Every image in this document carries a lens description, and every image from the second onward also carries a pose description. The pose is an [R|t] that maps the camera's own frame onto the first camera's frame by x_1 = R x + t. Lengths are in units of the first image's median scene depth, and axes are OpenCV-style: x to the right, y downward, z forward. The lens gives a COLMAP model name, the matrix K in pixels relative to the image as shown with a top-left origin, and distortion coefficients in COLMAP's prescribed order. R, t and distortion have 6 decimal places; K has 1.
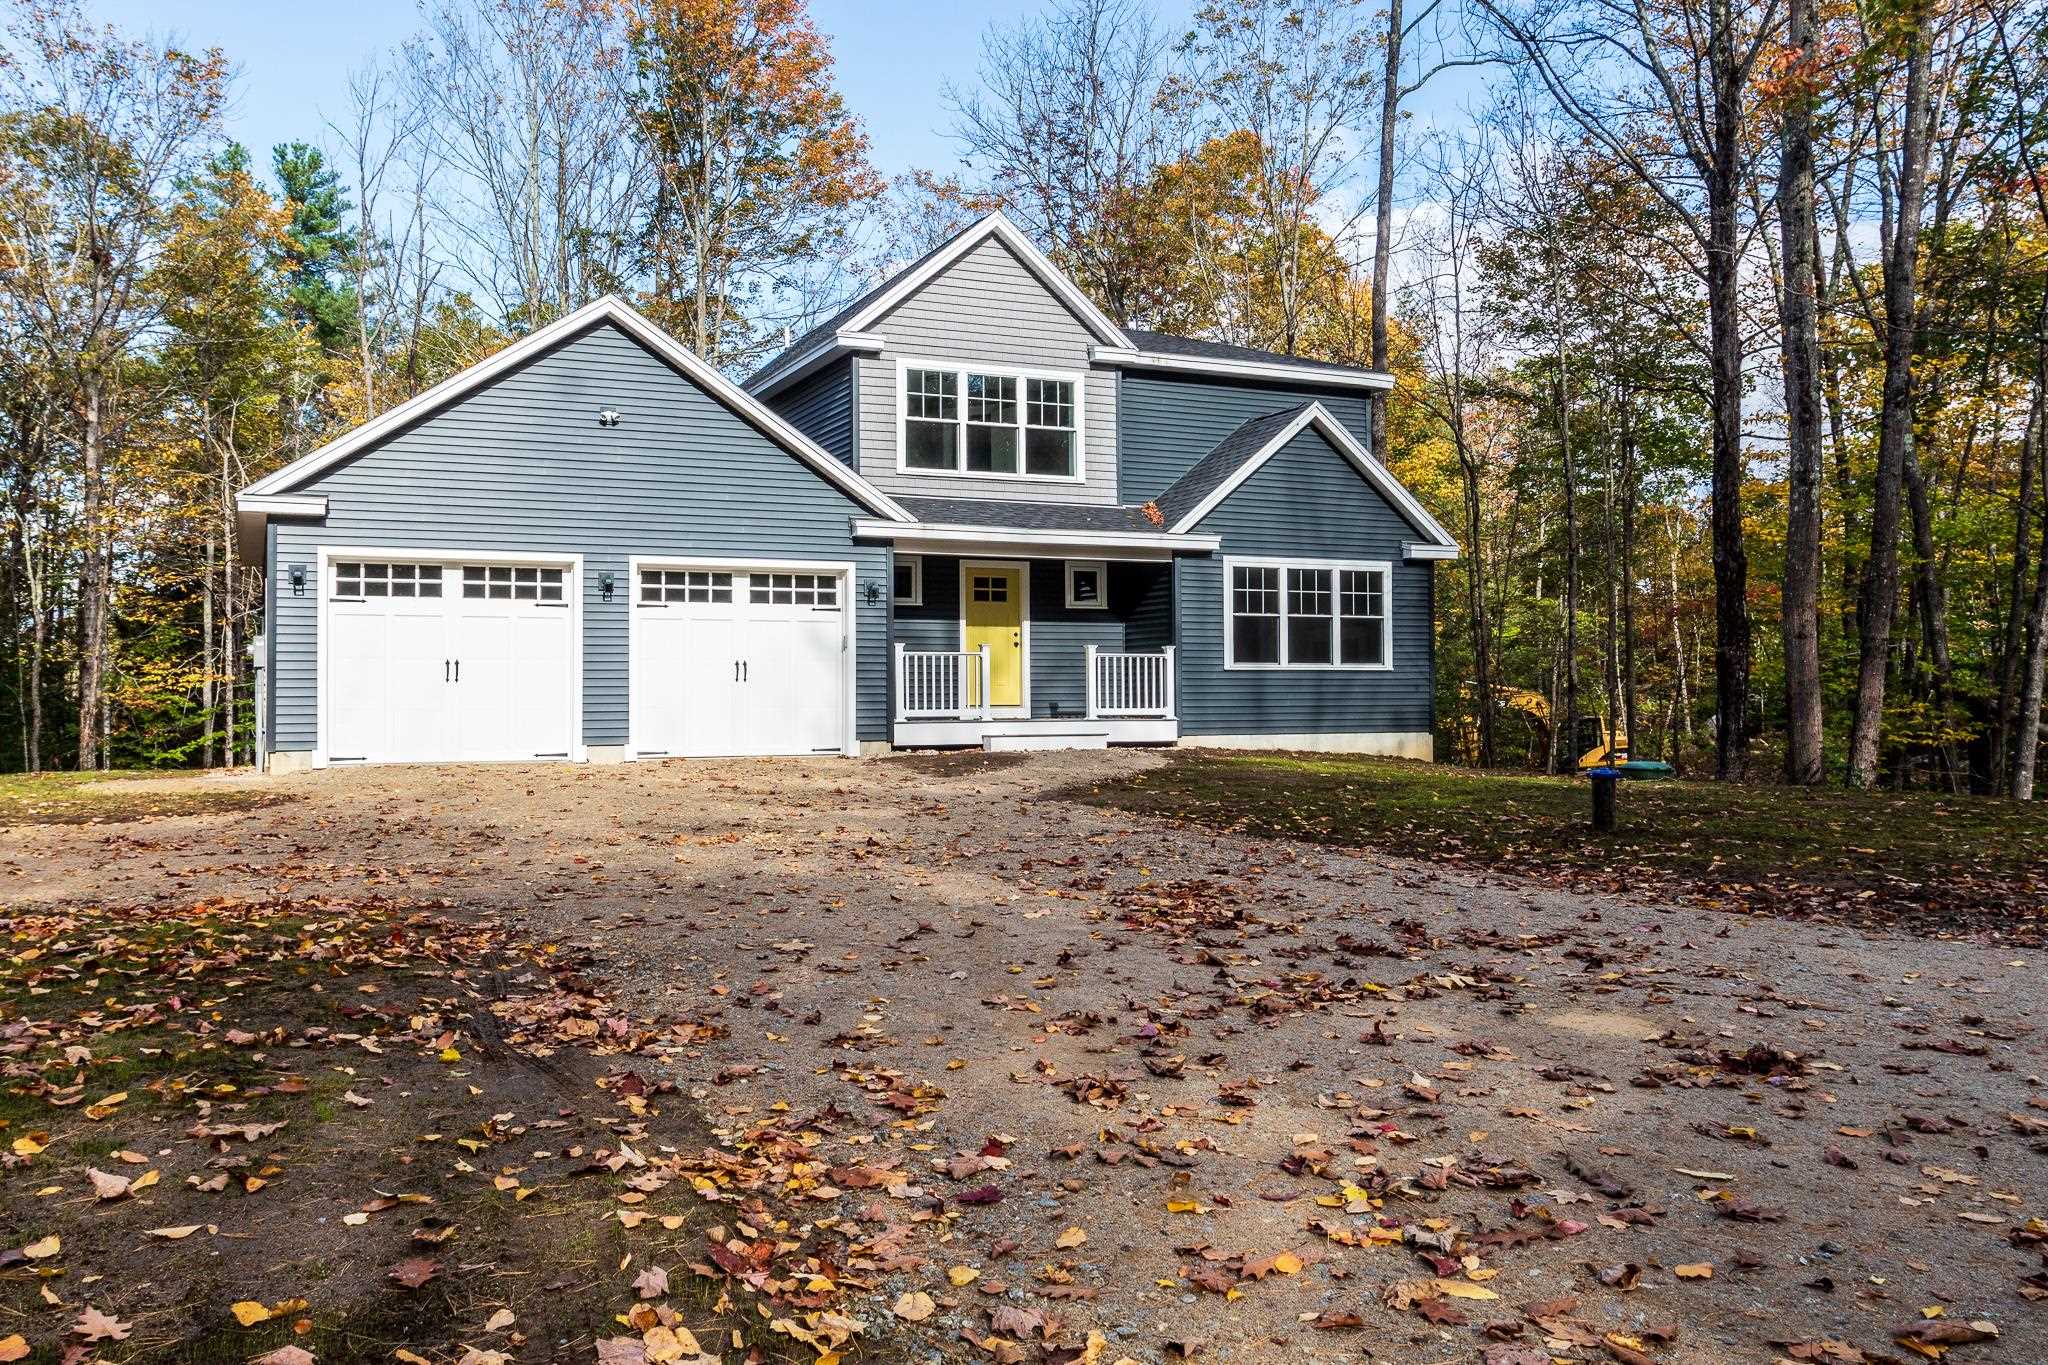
lens RADIAL K [[1591.3, 0, 1061.5], [0, 1591.3, 679.9], [0, 0, 1]] dist [0.002733, 0.008437]
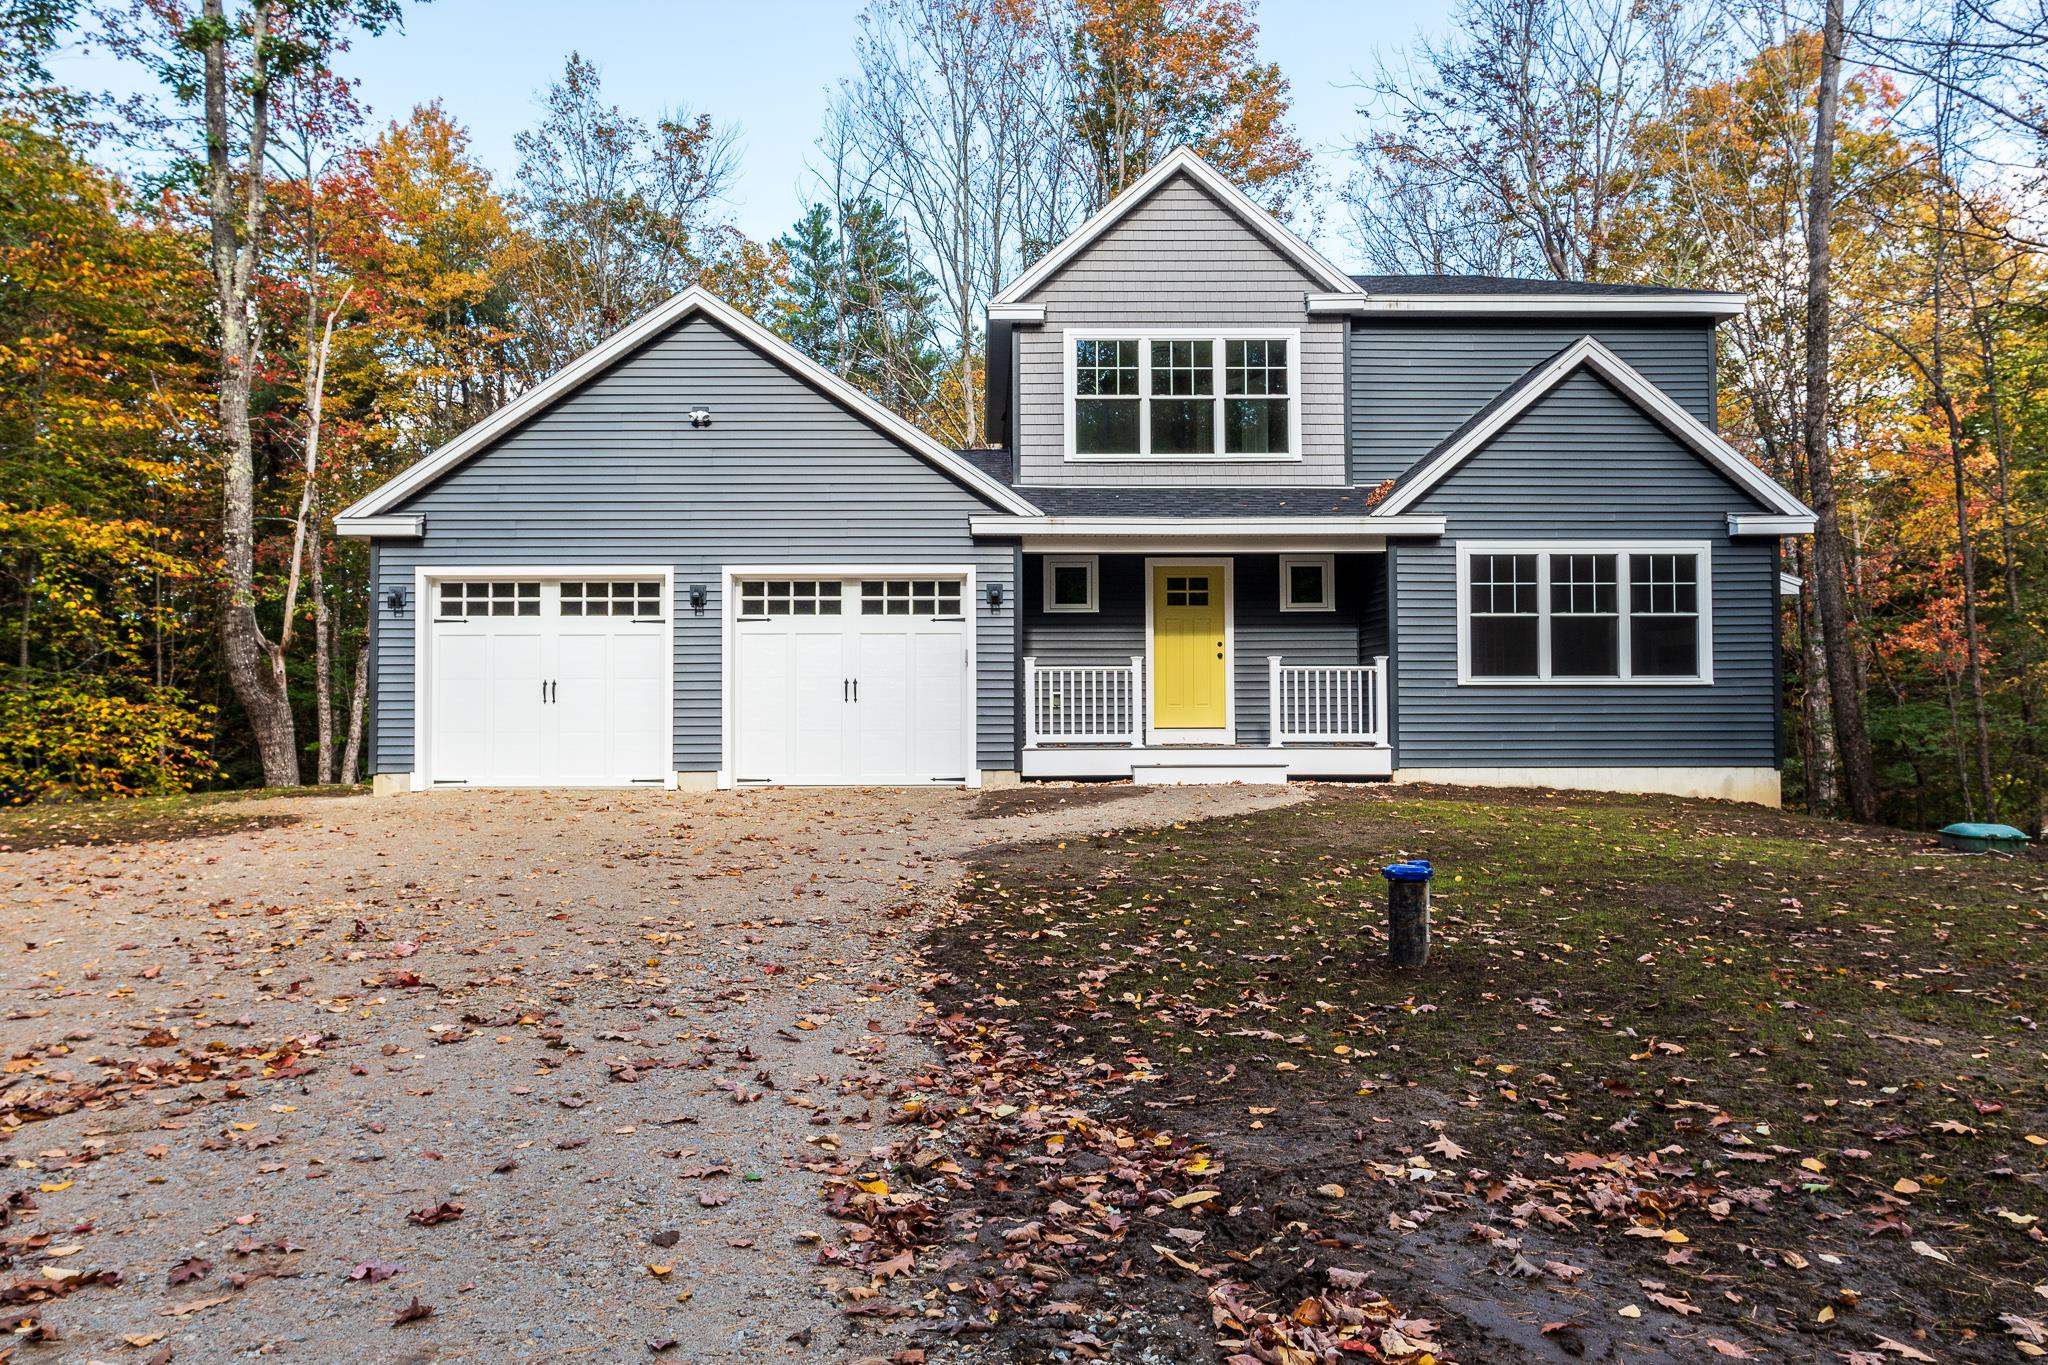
lens RADIAL K [[1591.3, 0, 1095.5], [0, 1591.3, 674.1], [0, 0, 1]] dist [0.002733, 0.008437]
pose [[0.920172, -0.006954, -0.391453, 0.250525], [0.003395, 0.999946, -0.009781, -0.004952], [0.391500, 0.007671, 0.920146, 0.206203]]
